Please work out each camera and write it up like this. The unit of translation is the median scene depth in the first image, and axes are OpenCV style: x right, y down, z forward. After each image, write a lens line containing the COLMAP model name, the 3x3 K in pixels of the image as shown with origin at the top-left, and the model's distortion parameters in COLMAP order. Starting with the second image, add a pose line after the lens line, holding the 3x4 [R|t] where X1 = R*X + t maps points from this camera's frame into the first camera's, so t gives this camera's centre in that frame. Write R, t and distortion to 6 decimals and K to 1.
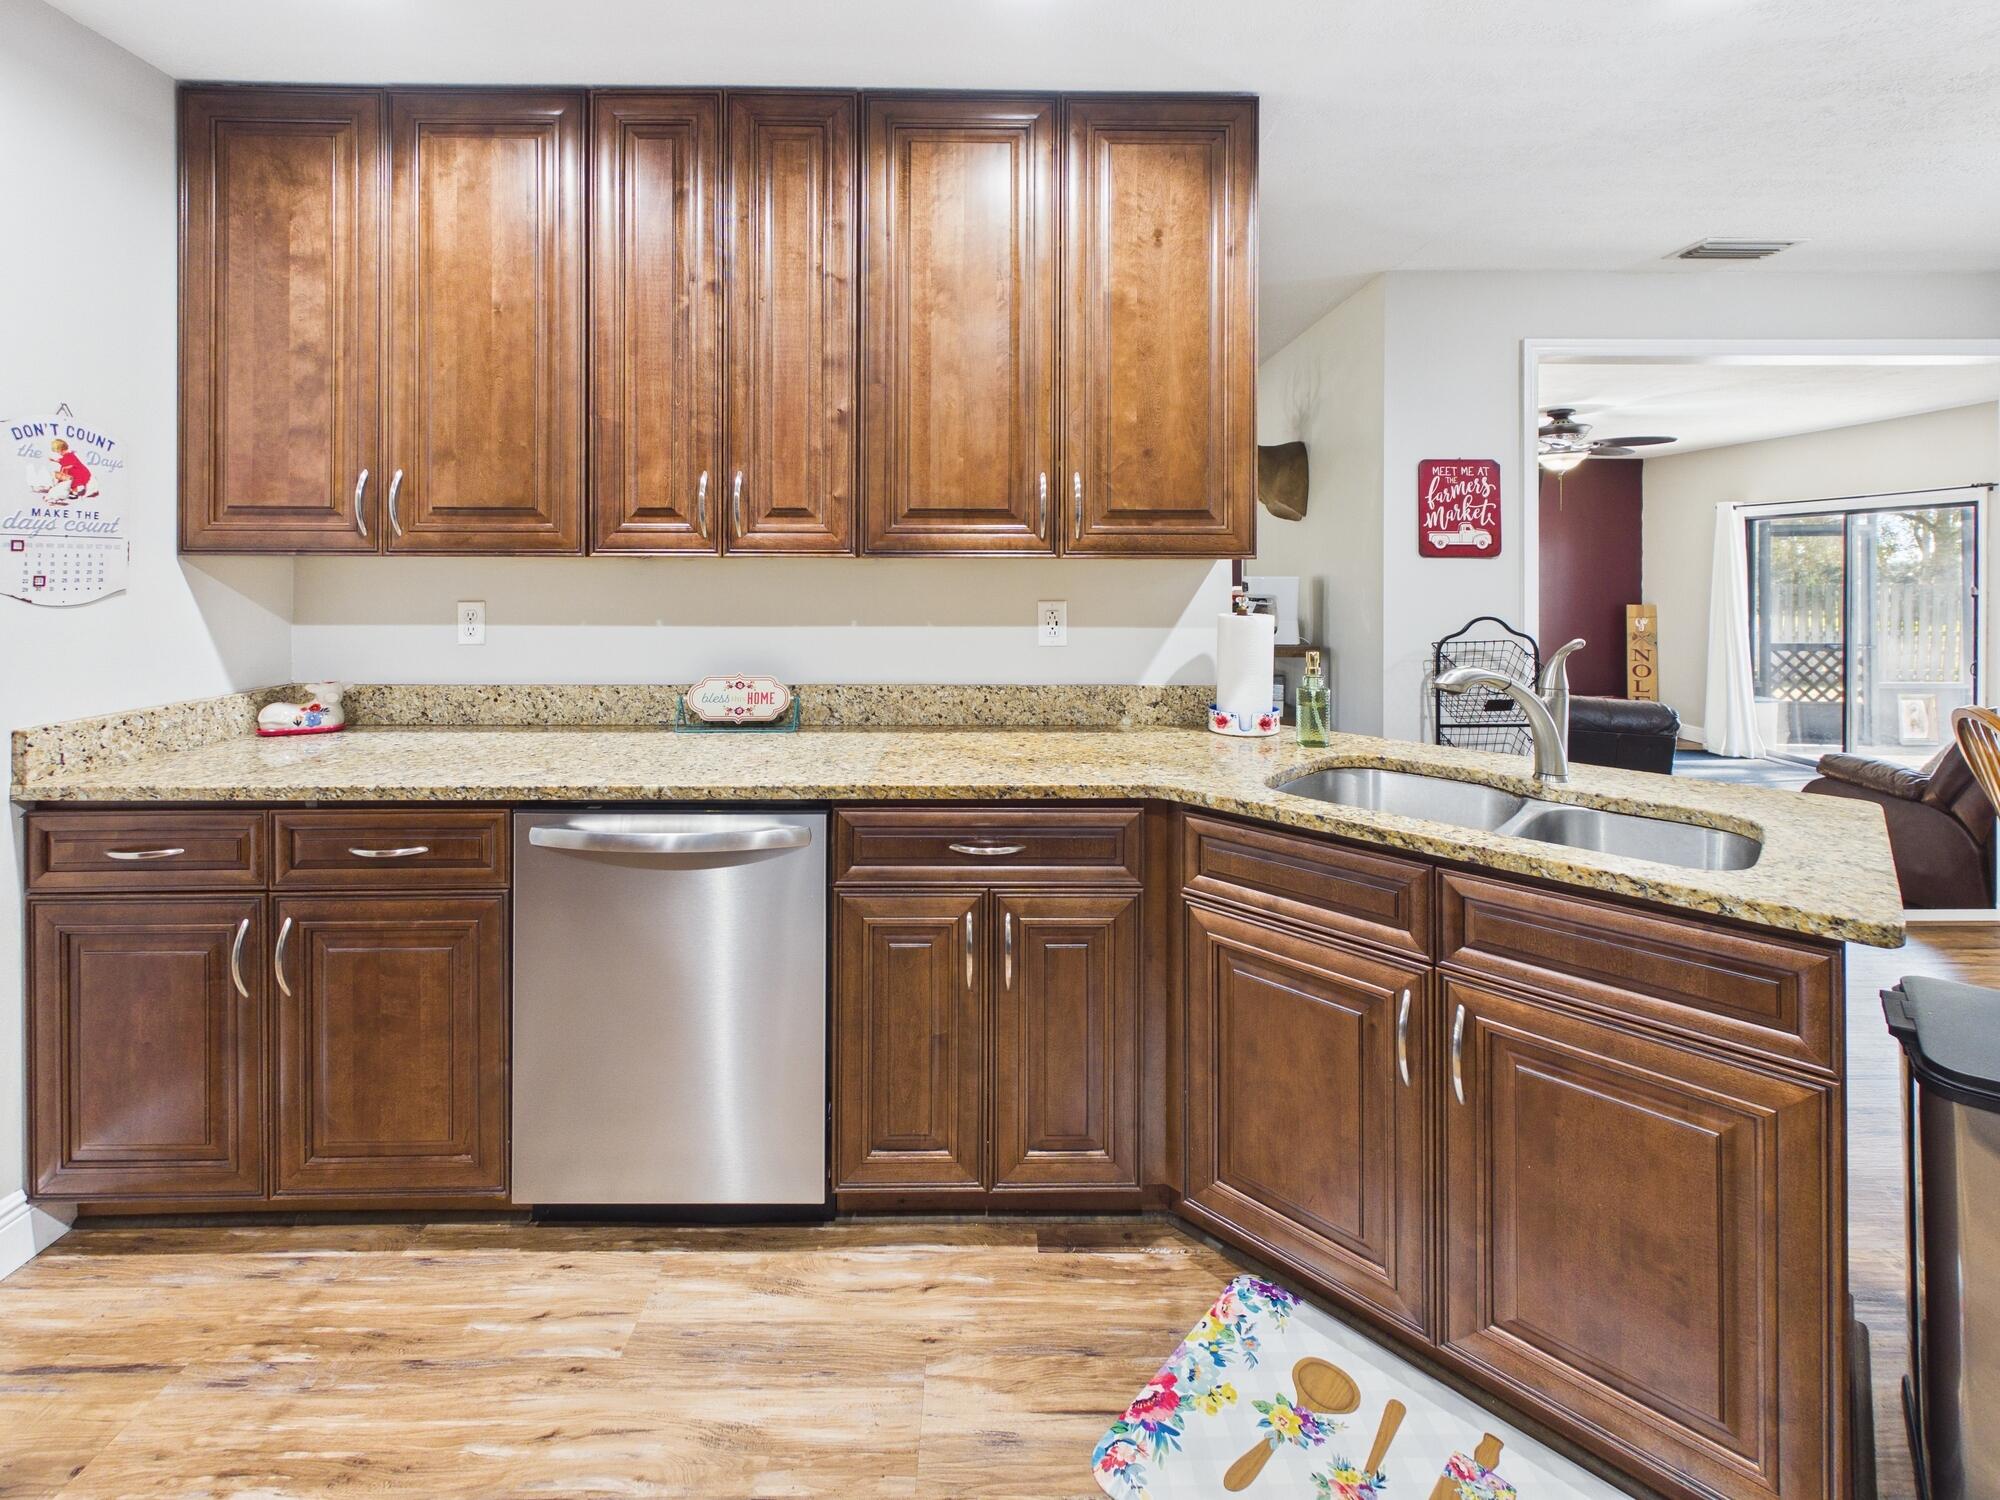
lens RADIAL K [[875.5, 0, 996.2], [0, 875.5, 568.3], [0, 0, 1]] dist [-0.000529, 0.000626]
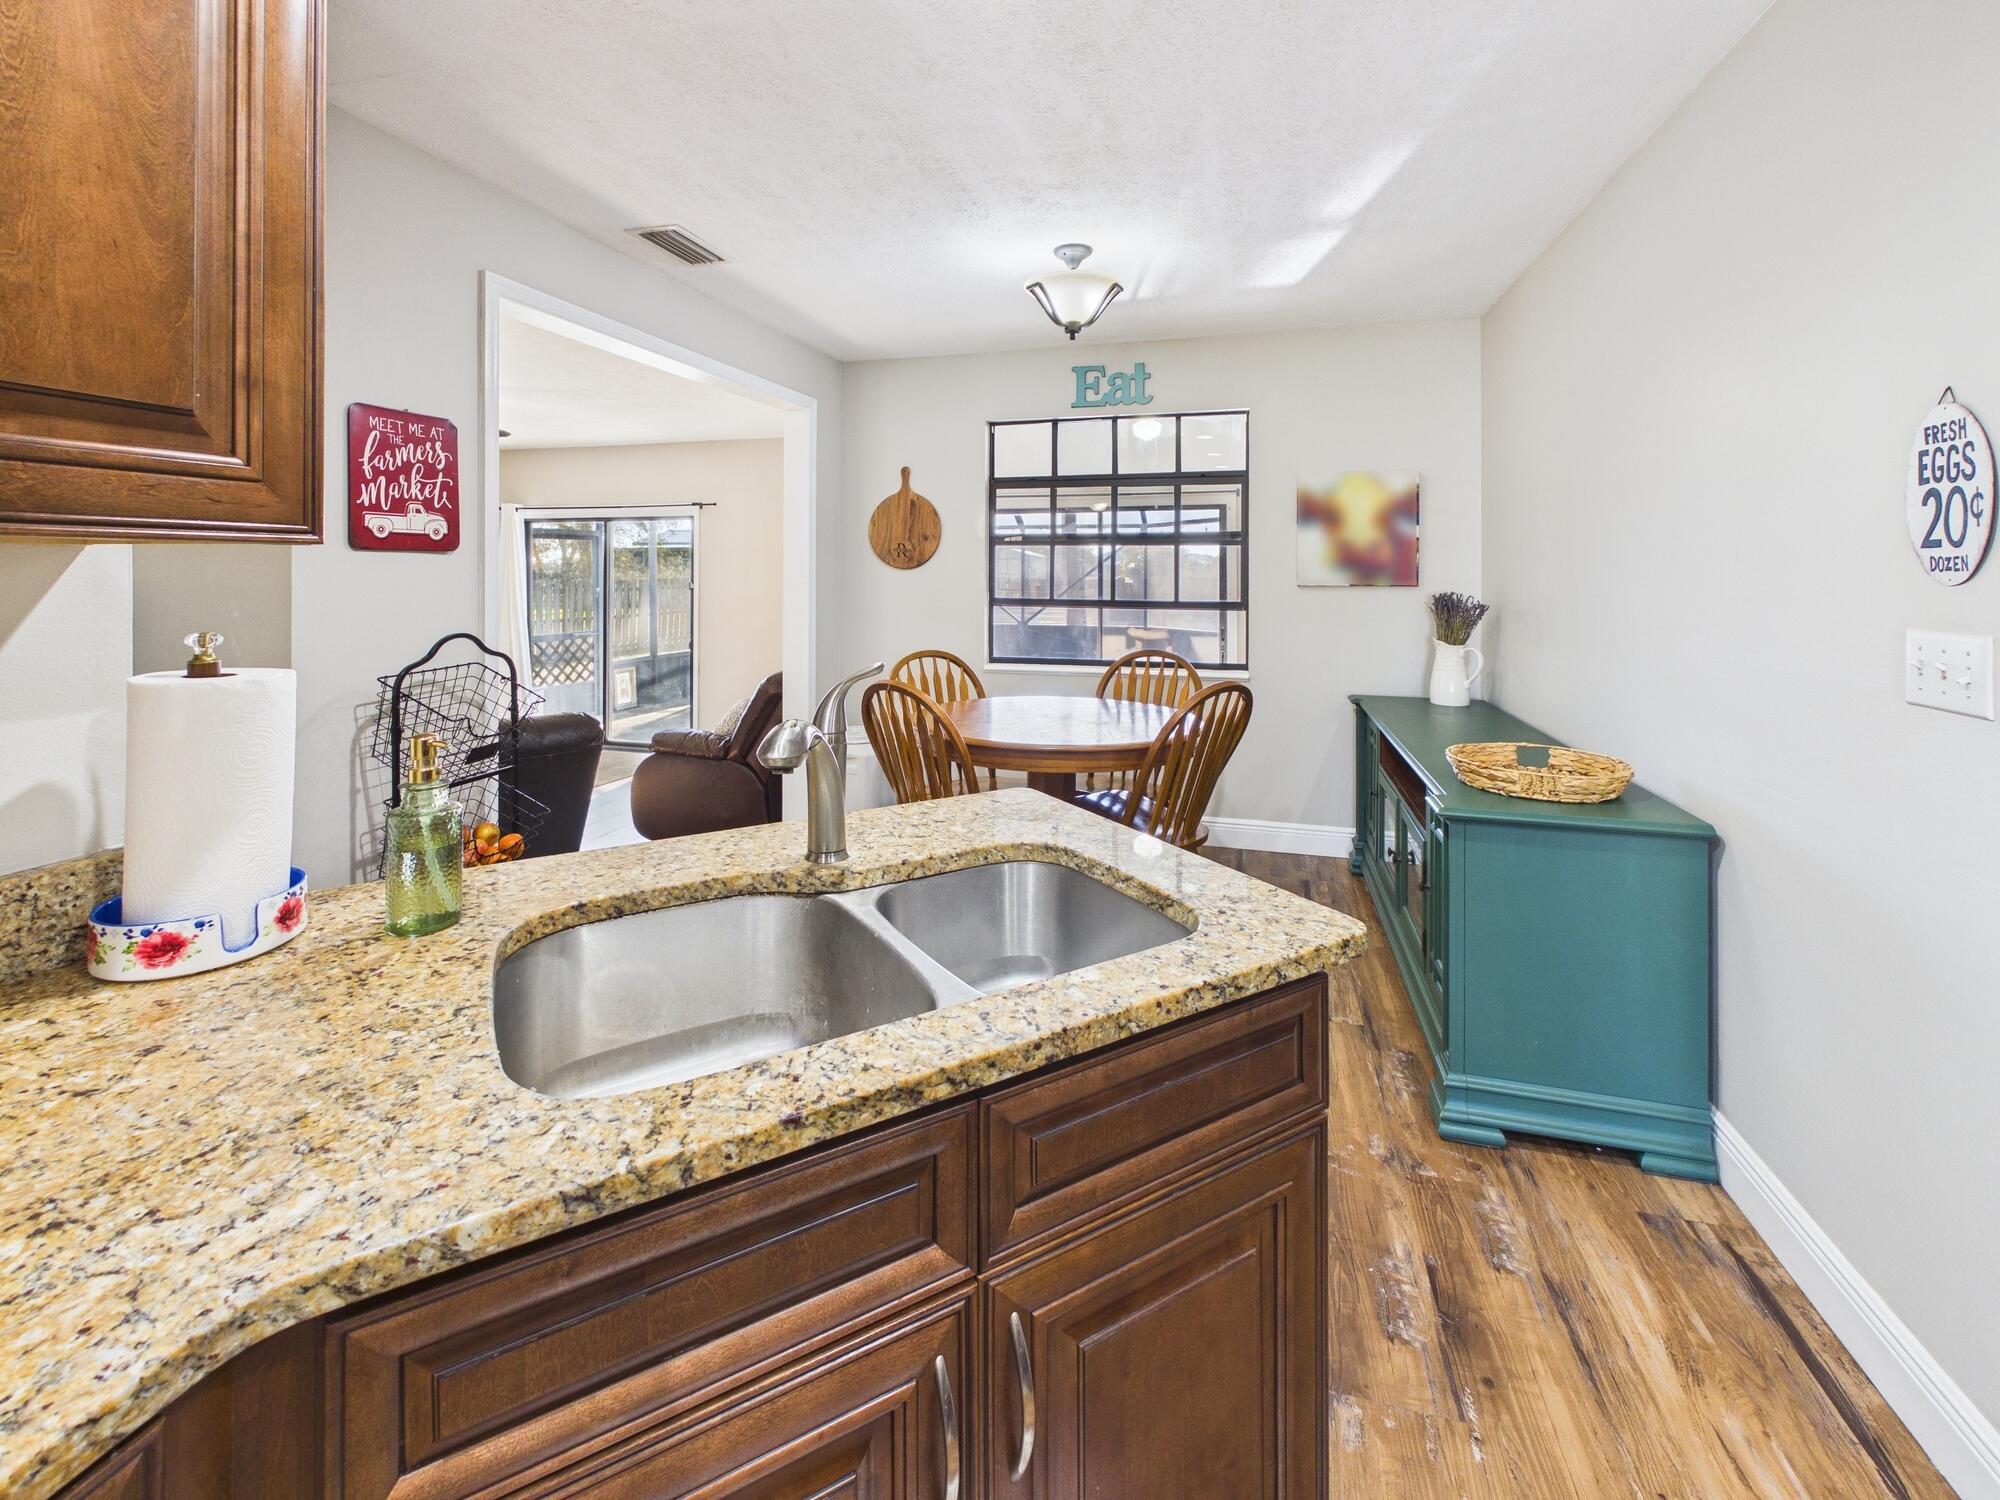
lens RADIAL K [[875.5, 0, 996.2], [0, 875.5, 568.3], [0, 0, 1]] dist [-0.000529, 0.000626]
pose [[0.276229, 0.000351, 0.961092, -0.017311], [-0.001471, 0.999999, 0.000058, 0.000618], [-0.961091, -0.001430, 0.276230, 0.416141]]
